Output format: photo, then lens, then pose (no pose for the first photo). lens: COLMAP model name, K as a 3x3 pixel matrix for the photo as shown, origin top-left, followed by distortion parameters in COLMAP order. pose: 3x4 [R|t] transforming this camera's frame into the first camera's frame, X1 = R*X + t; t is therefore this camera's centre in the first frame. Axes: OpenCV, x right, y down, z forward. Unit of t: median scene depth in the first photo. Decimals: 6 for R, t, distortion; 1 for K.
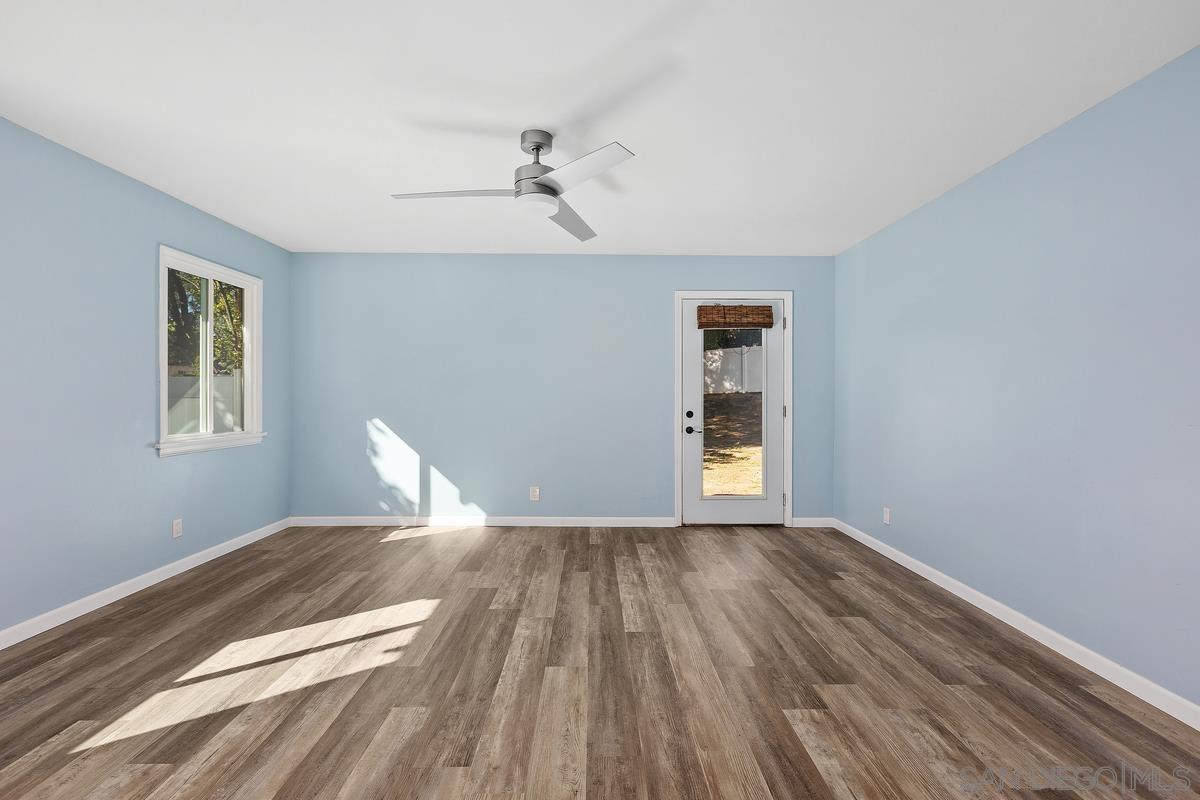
lens RADIAL K [[532.9, 0, 600.3], [0, 532.9, 394.7], [0, 0, 1]] dist [-0.000932, 0.000513]
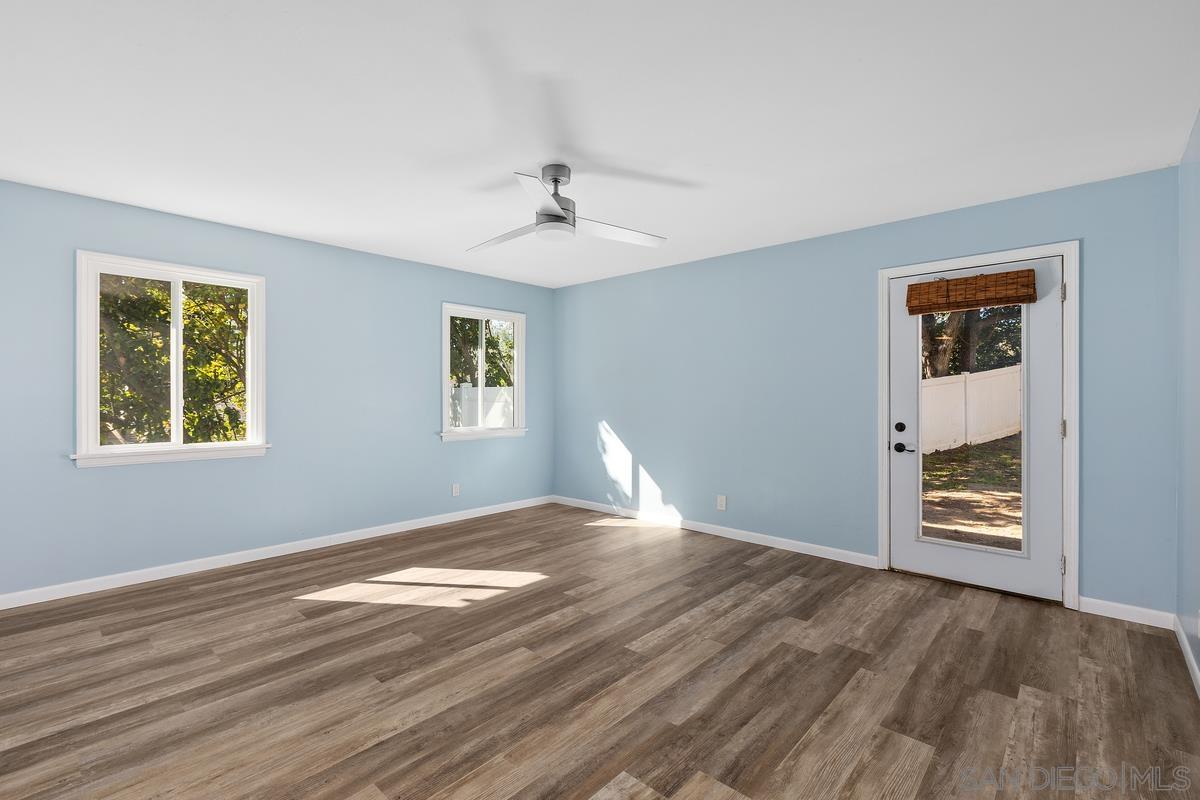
lens RADIAL K [[532.9, 0, 600.0], [0, 532.9, 394.0], [0, 0, 1]] dist [-0.000932, 0.000513]
pose [[0.724646, -0.005014, -0.689103, 0.593799], [0.001257, 0.999981, -0.005954, -0.010709], [0.689120, 0.003449, 0.724639, 0.223666]]
